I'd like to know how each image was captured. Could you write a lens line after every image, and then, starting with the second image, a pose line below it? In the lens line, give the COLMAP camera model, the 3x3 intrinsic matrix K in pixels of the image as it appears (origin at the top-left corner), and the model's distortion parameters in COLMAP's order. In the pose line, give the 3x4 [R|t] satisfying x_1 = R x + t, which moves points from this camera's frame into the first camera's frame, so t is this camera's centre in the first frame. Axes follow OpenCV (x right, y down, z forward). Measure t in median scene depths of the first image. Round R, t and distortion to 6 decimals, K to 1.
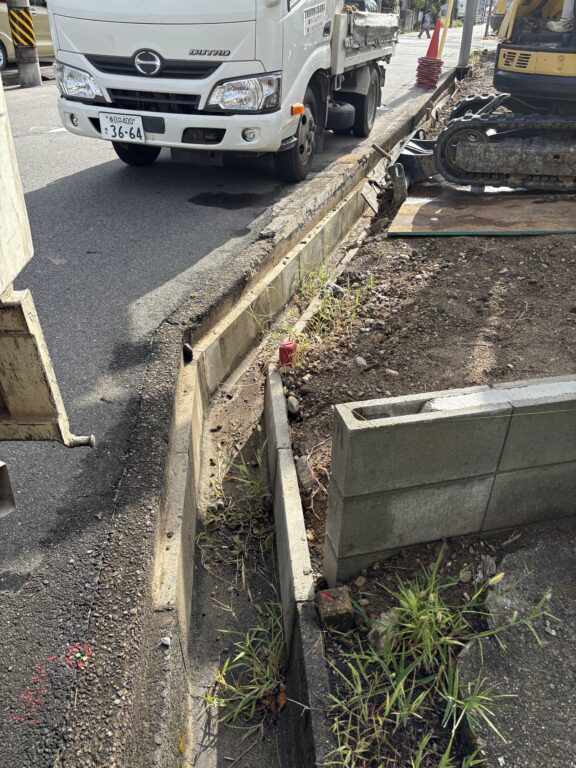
lens RADIAL K [[577.7, 0, 284.7], [0, 577.7, 383.9], [0, 0, 1]] dist [0.072742, -0.074417]
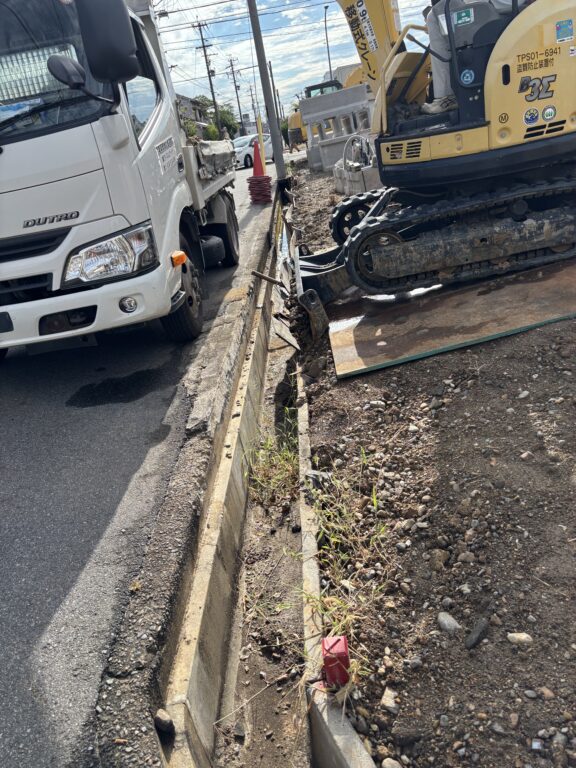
lens RADIAL K [[577.7, 0, 265.8], [0, 577.7, 392.5], [0, 0, 1]] dist [0.072742, -0.074417]
pose [[0.944768, -0.272327, 0.182352, -0.062438], [0.299587, 0.943206, -0.143565, -0.157986], [-0.132899, 0.190266, 0.972696, 0.265439]]
